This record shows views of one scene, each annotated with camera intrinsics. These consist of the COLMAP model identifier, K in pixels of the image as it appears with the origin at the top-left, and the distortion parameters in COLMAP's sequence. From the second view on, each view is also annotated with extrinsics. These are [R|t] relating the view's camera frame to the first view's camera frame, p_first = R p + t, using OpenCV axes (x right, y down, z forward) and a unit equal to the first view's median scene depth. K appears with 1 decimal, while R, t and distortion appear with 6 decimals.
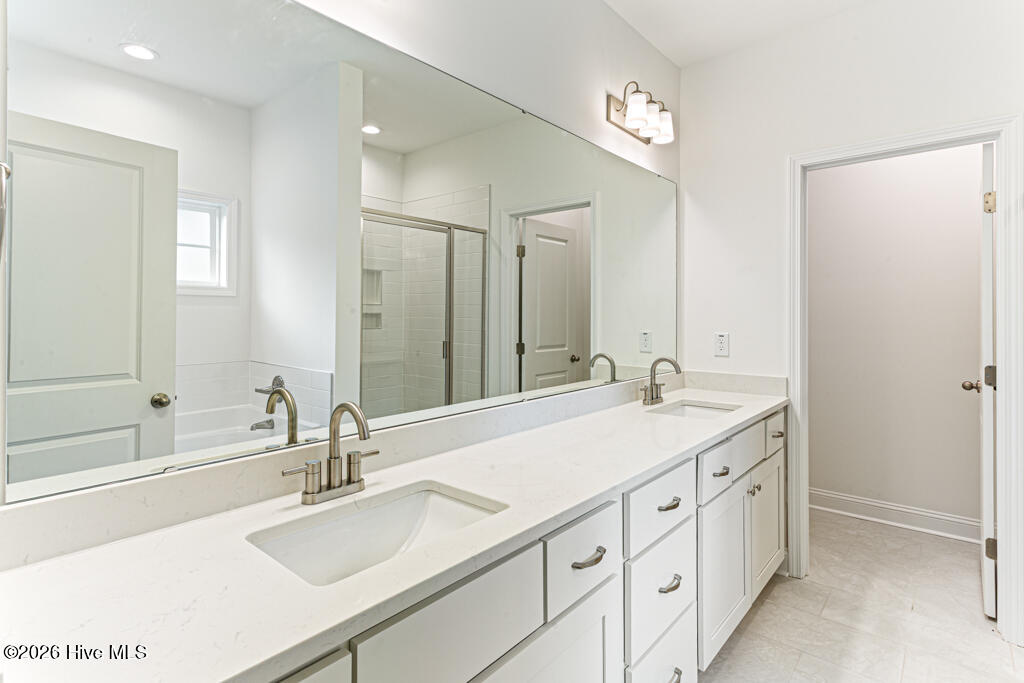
lens RADIAL K [[513.0, 0, 510.7], [0, 513.0, 306.3], [0, 0, 1]] dist [0.001050, 0.000201]
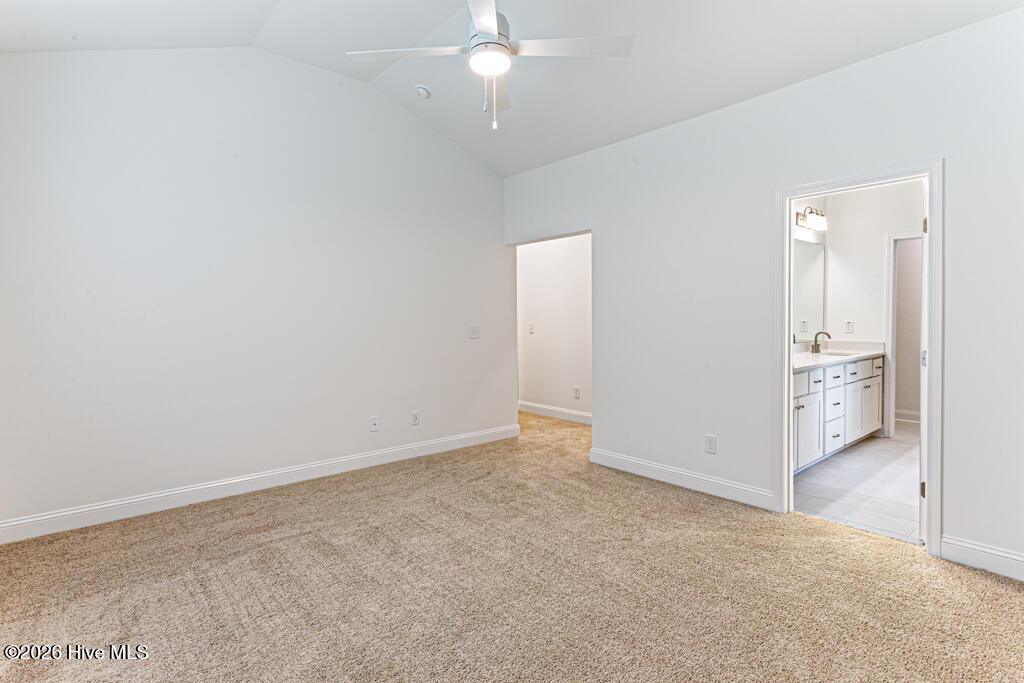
lens RADIAL K [[494.5, 0, 512.5], [0, 494.5, 334.8], [0, 0, 1]] dist [-0.000003, 0.000145]
pose [[0.987292, -0.001746, -0.158906, -0.655266], [0.007257, 0.999392, 0.034109, 0.031271], [0.158750, -0.034829, 0.986704, -1.262851]]
